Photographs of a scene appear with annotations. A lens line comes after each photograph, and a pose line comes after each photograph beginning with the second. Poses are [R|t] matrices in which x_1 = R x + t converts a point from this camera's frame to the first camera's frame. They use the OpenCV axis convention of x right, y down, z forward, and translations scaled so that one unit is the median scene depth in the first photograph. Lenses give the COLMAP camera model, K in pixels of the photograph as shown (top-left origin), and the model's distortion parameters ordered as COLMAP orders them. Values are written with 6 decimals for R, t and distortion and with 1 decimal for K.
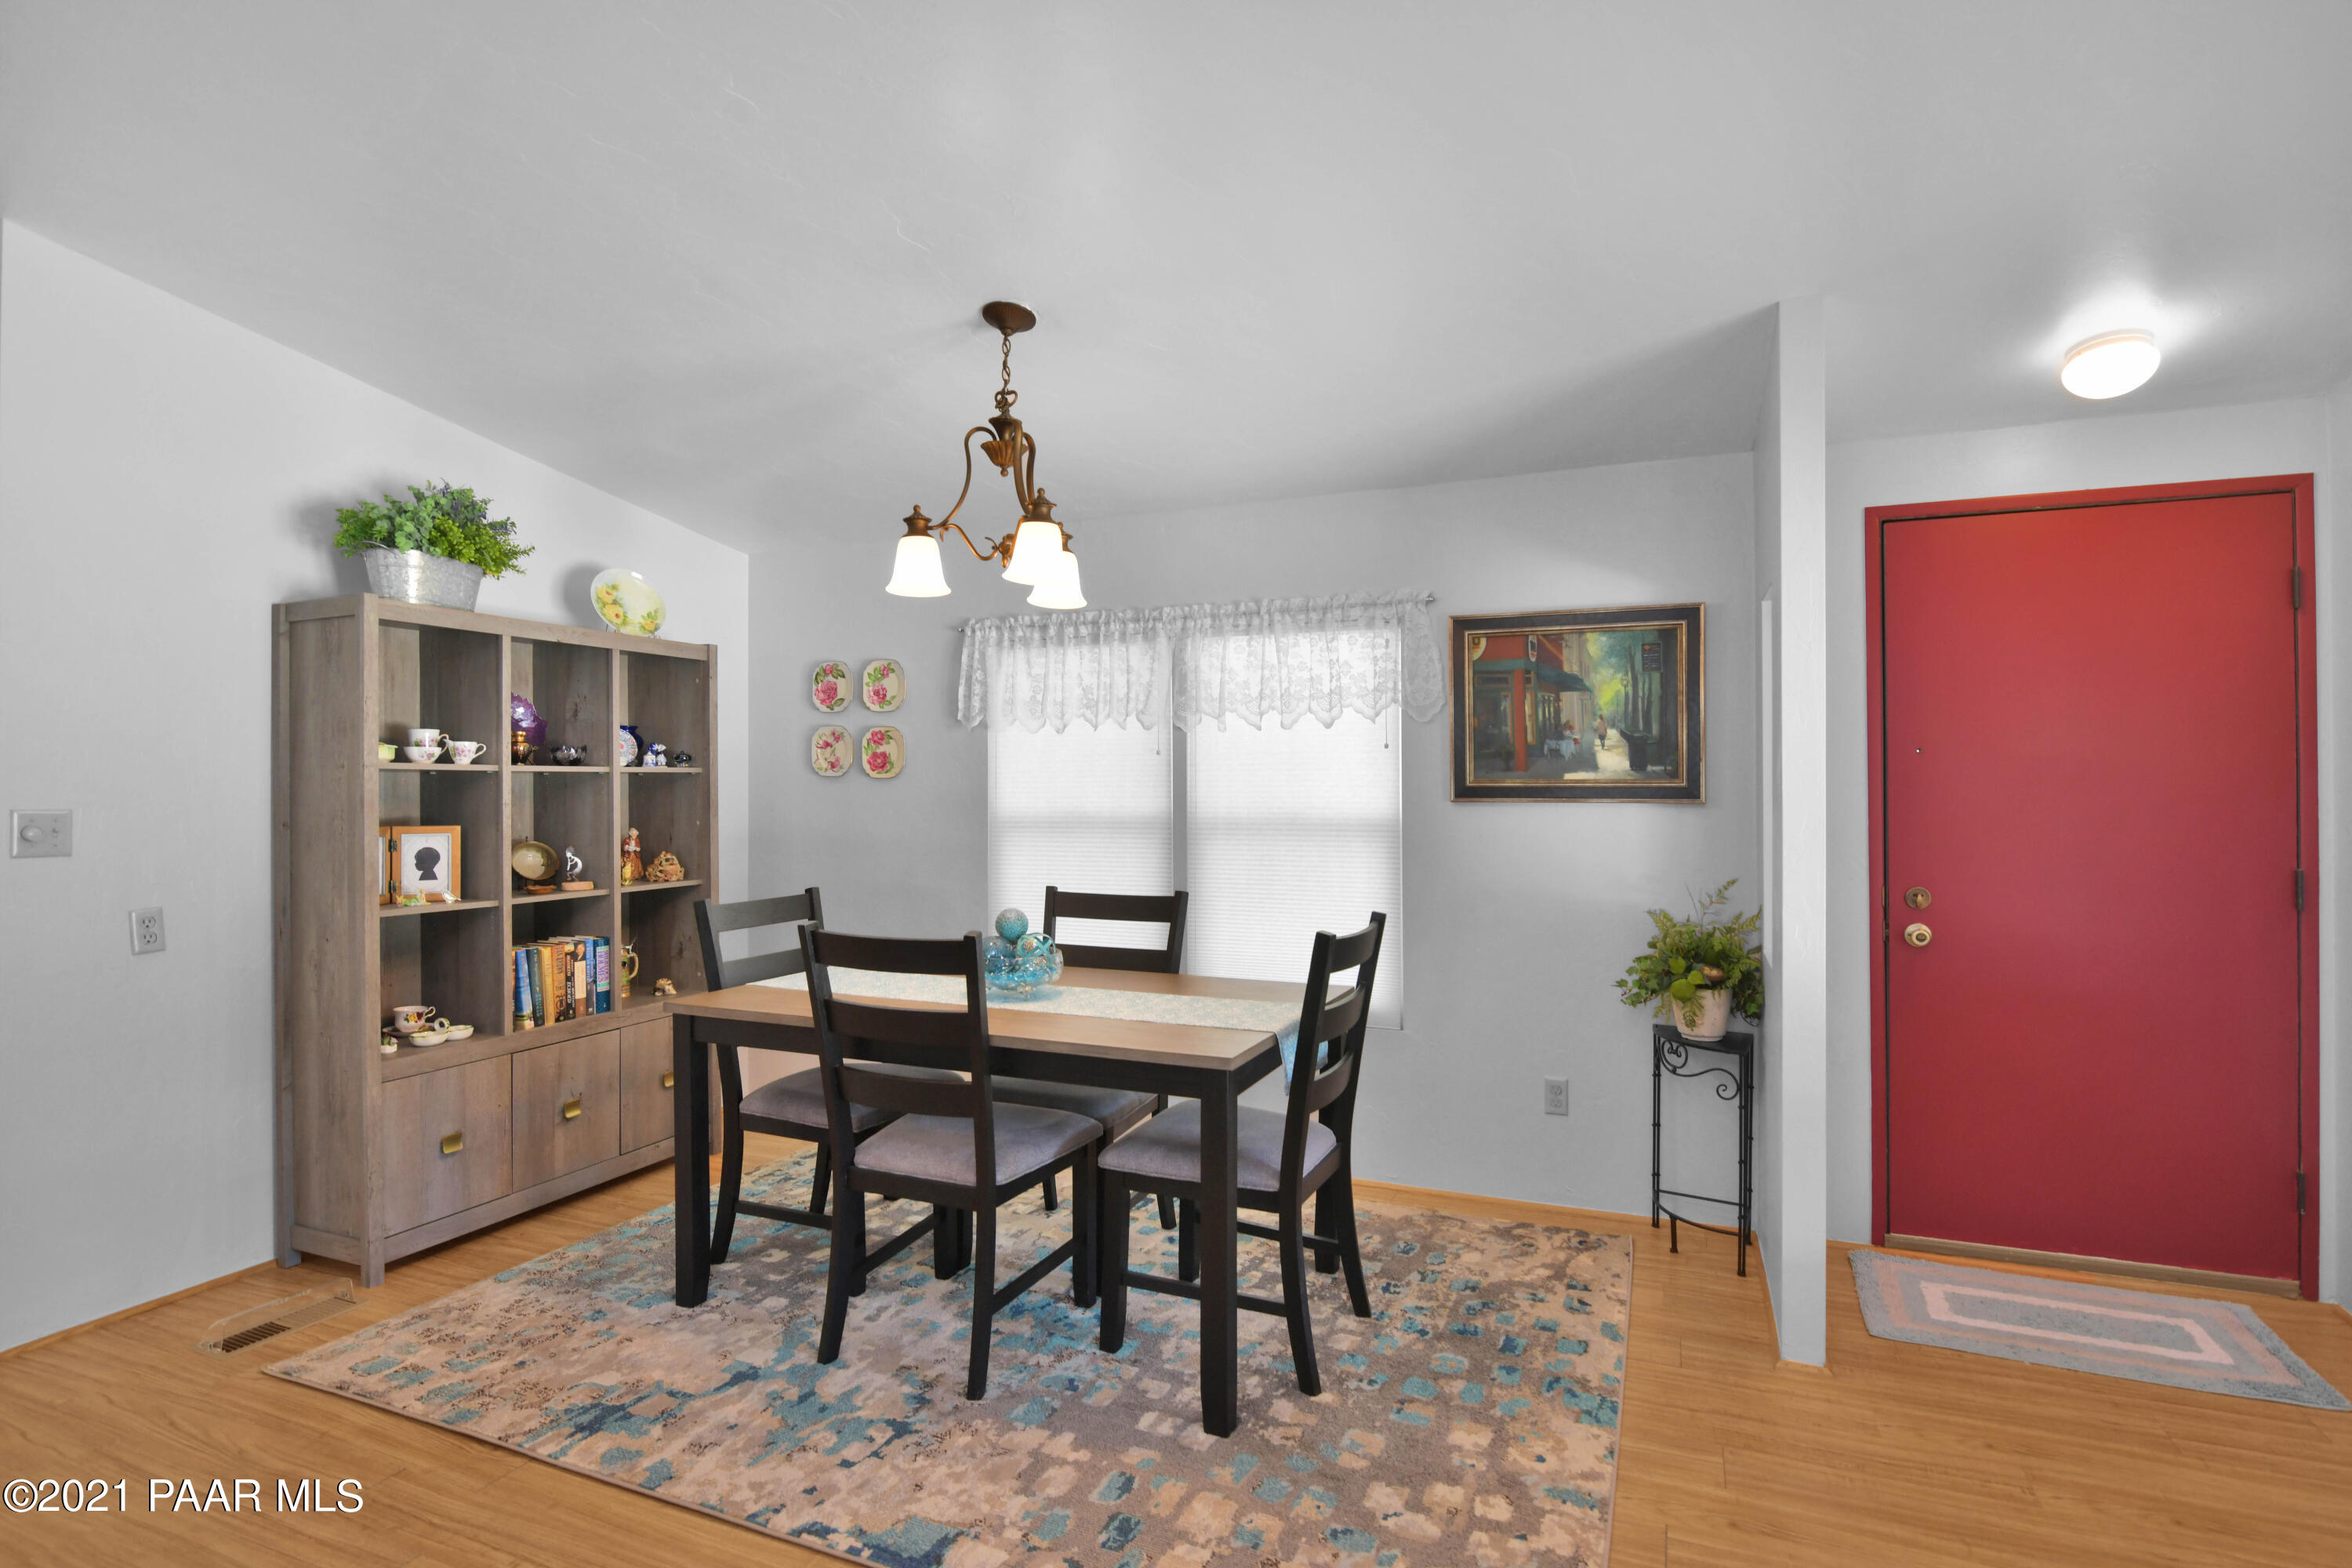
lens RADIAL K [[1180.2, 0, 1169.9], [0, 1180.2, 790.0], [0, 0, 1]] dist [0.000753, -0.000036]
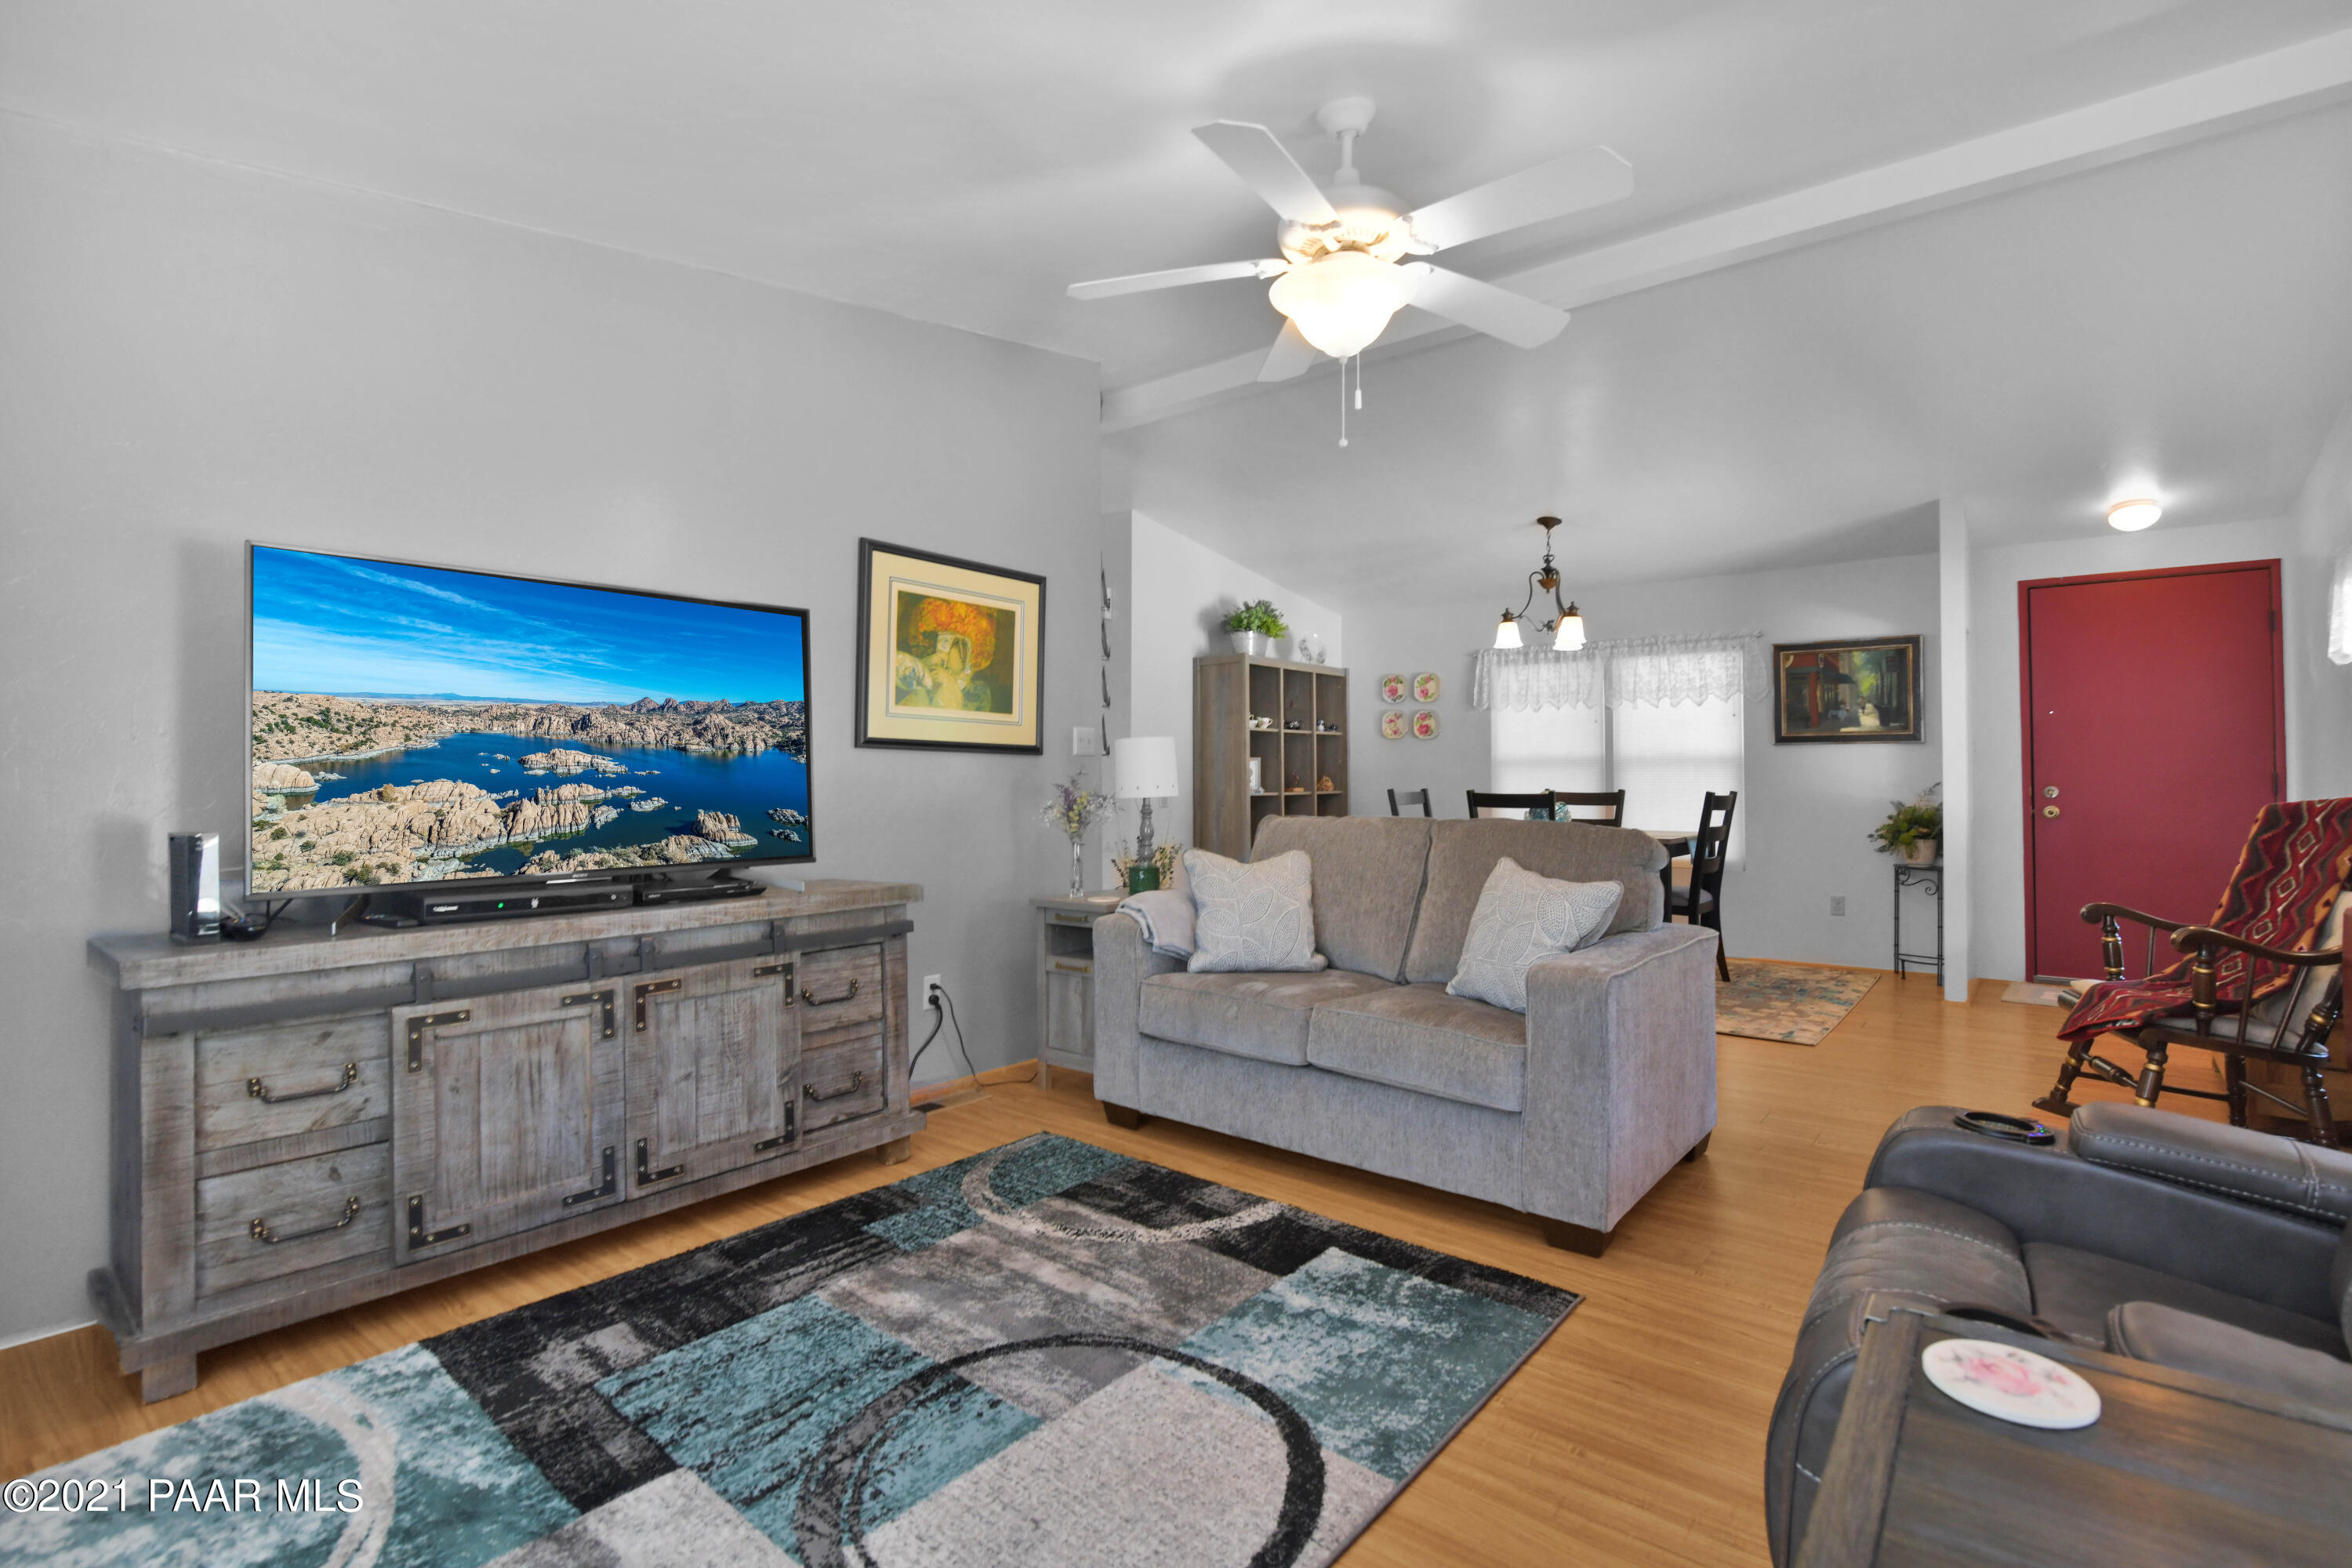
lens RADIAL K [[1091.8, 0, 1174.8], [0, 1091.8, 760.1], [0, 0, 1]] dist [-0.016476, -0.000330]
pose [[0.961139, -0.003013, -0.276047, -0.197330], [-0.001506, 0.999868, -0.016157, 0.064701], [0.276060, 0.015945, 0.961008, -0.913544]]
